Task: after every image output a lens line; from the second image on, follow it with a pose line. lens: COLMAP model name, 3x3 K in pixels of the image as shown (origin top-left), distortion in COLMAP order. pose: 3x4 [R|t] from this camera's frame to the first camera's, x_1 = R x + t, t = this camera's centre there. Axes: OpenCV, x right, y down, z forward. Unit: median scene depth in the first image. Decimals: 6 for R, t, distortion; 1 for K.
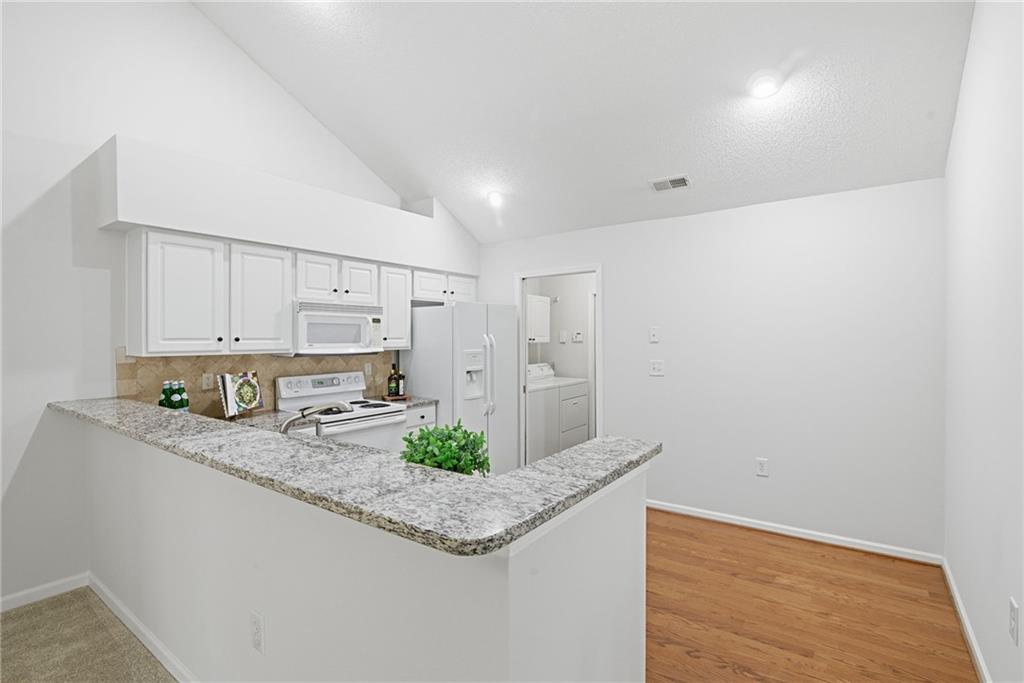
lens RADIAL K [[482.2, 0, 514.7], [0, 482.2, 340.5], [0, 0, 1]] dist [-0.019183, 0.001574]
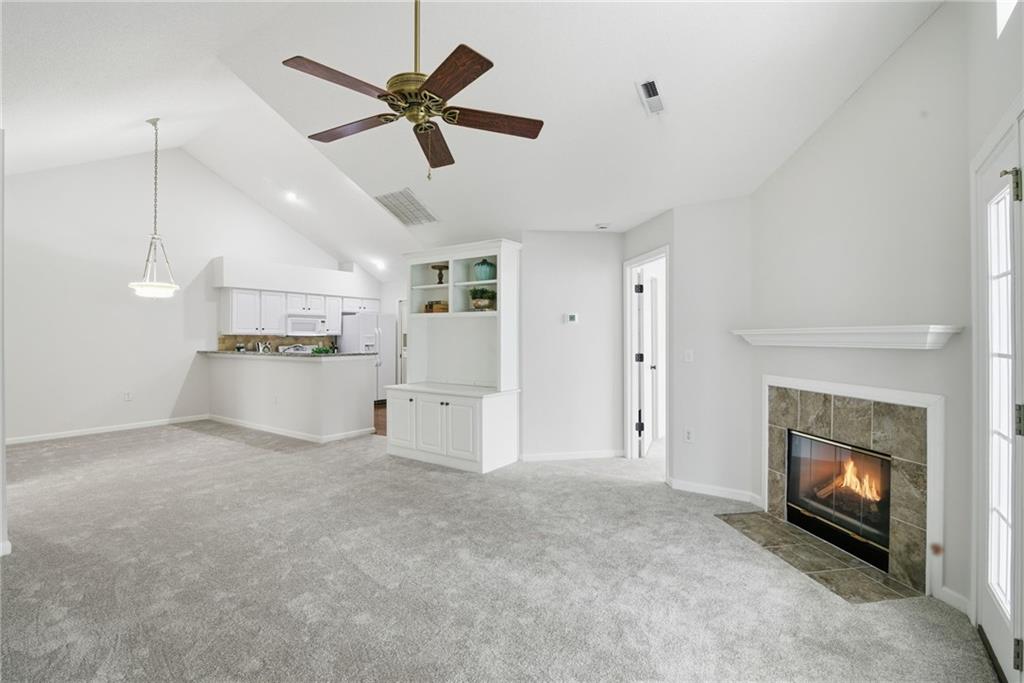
lens RADIAL K [[482.2, 0, 516.3], [0, 482.2, 336.1], [0, 0, 1]] dist [-0.019183, 0.001574]
pose [[0.999864, 0.003449, 0.016150, 0.611011], [-0.003284, 0.999942, -0.010232, 0.048488], [-0.016184, 0.010178, 0.999817, -1.324275]]
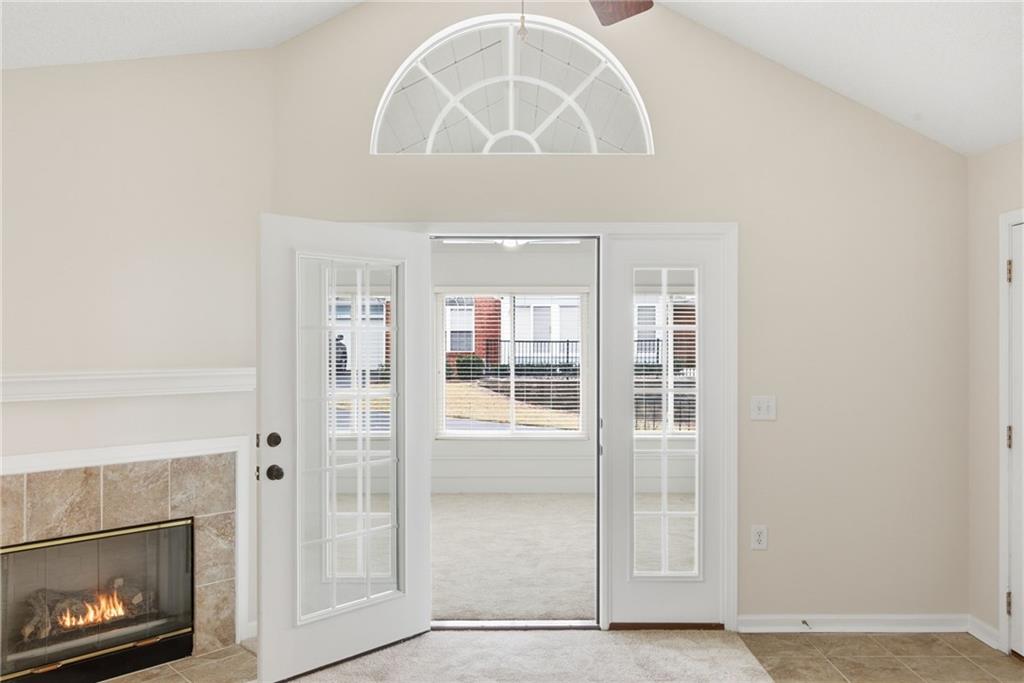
lens RADIAL K [[734.0, 0, 513.0], [0, 734.0, 346.2], [0, 0, 1]] dist [0.002833, -0.006820]
pose [[-0.586266, 0.005322, 0.810101, 0.175507], [0.010876, 0.999940, 0.001302, 0.001314], [-0.810046, 0.009574, -0.586289, -0.410789]]
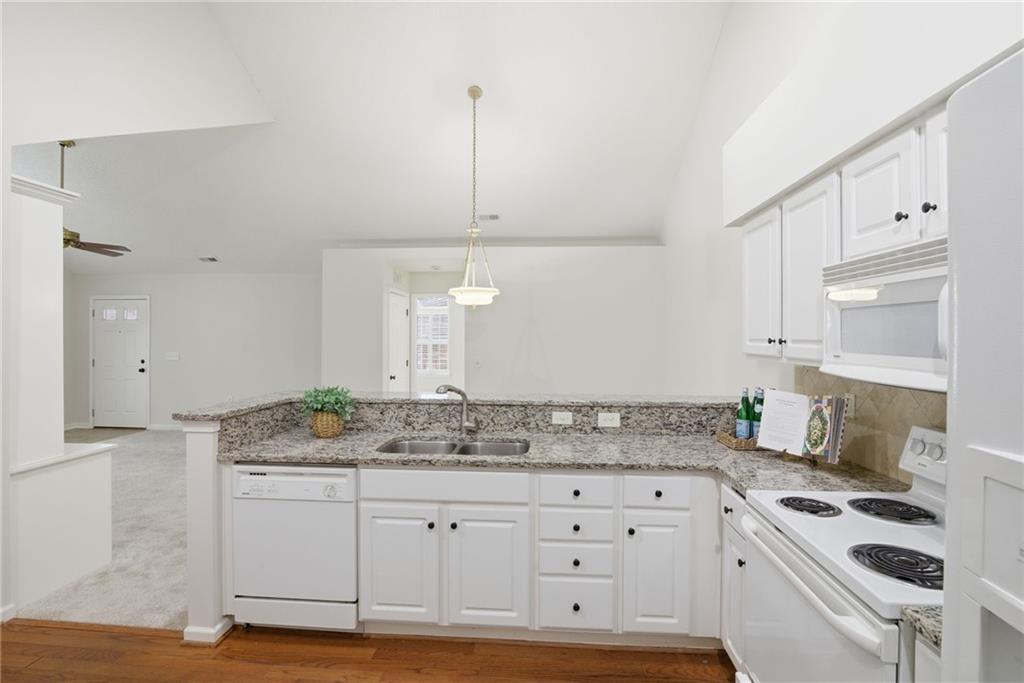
lens RADIAL K [[482.2, 0, 513.7], [0, 482.2, 340.3], [0, 0, 1]] dist [-0.019183, 0.001574]
pose [[-0.855521, 0.006565, -0.517726, 0.081879], [-0.003336, 0.999829, 0.018192, -0.012566], [0.517757, 0.017291, -0.855353, 1.167089]]
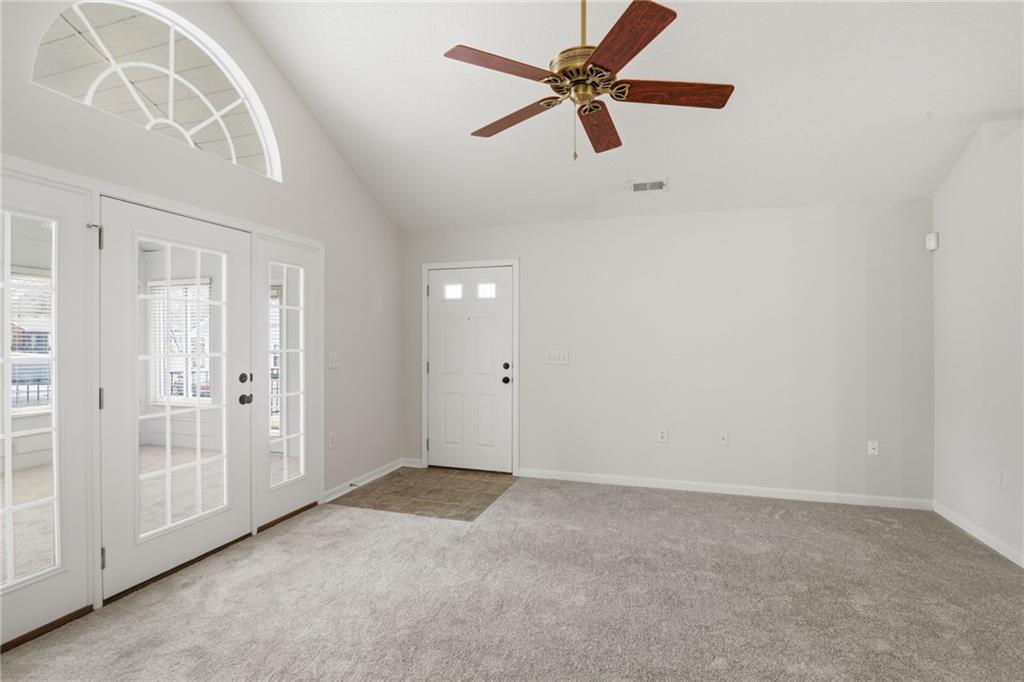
lens RADIAL K [[482.2, 0, 513.4], [0, 482.2, 341.4], [0, 0, 1]] dist [-0.019183, 0.001574]
pose [[-0.950222, 0.008927, -0.311446, 0.748676], [0.004038, 0.999858, 0.016340, 0.033258], [0.311548, 0.014269, -0.950123, -0.138801]]
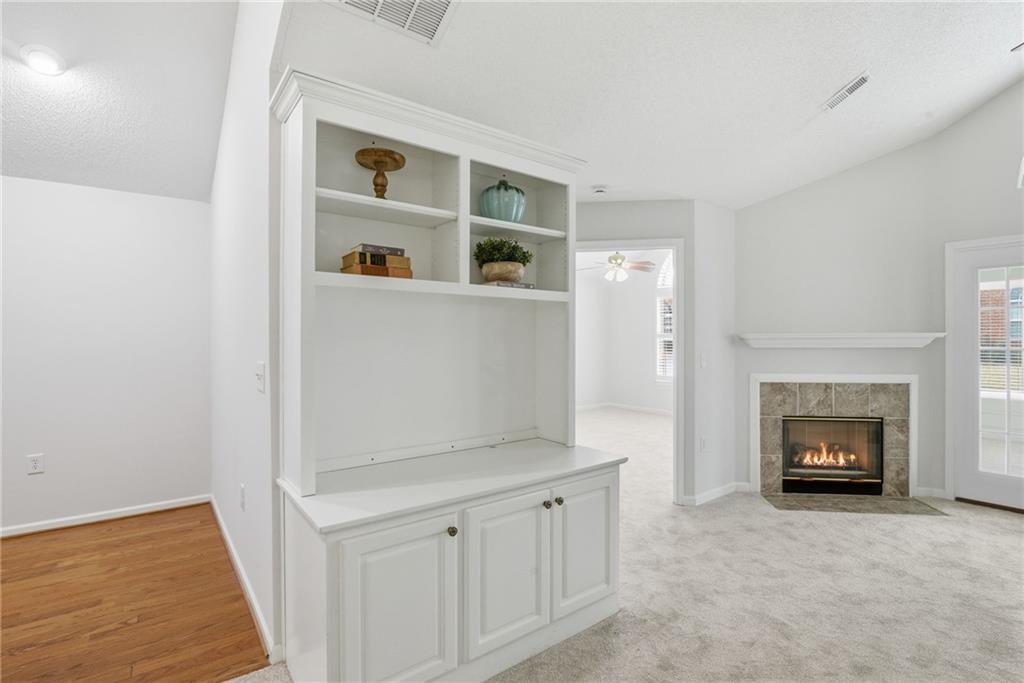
lens RADIAL K [[482.2, 0, 519.6], [0, 482.2, 338.2], [0, 0, 1]] dist [-0.019183, 0.001574]
pose [[0.282551, 0.004325, 0.959243, -0.089874], [0.010128, 0.999921, -0.007492, 0.036382], [-0.959199, 0.011832, 0.282485, -0.146590]]
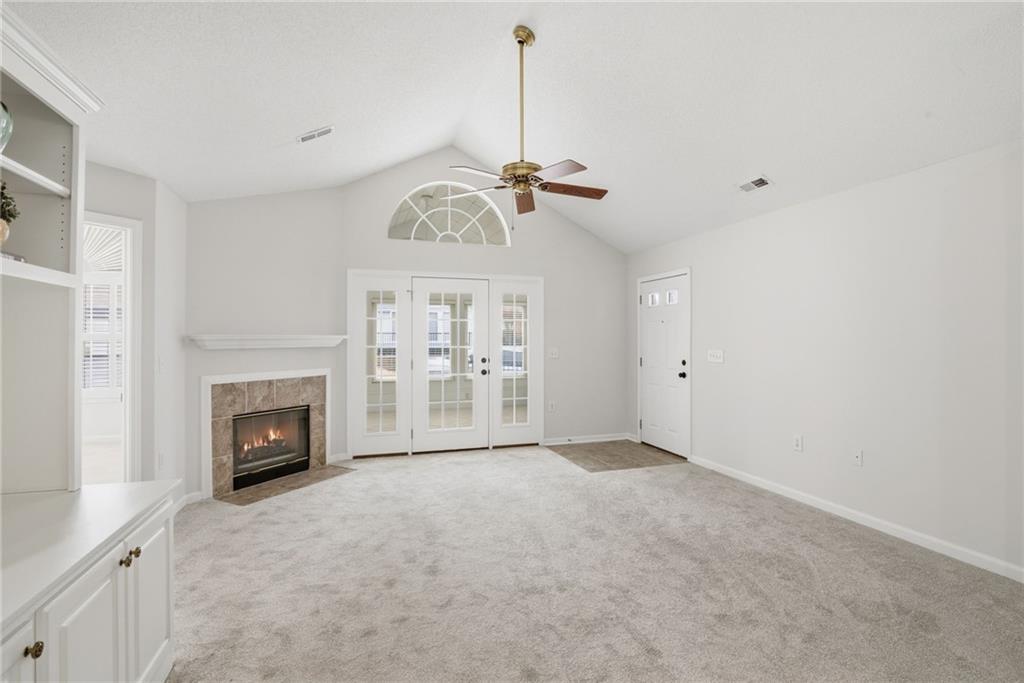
lens RADIAL K [[482.2, 0, 515.0], [0, 482.2, 336.2], [0, 0, 1]] dist [-0.019183, 0.001574]
pose [[-0.807297, 0.010450, 0.590052, -0.058492], [0.011600, 0.999931, -0.001839, 0.036363], [-0.590031, 0.005359, -0.807363, 0.102321]]
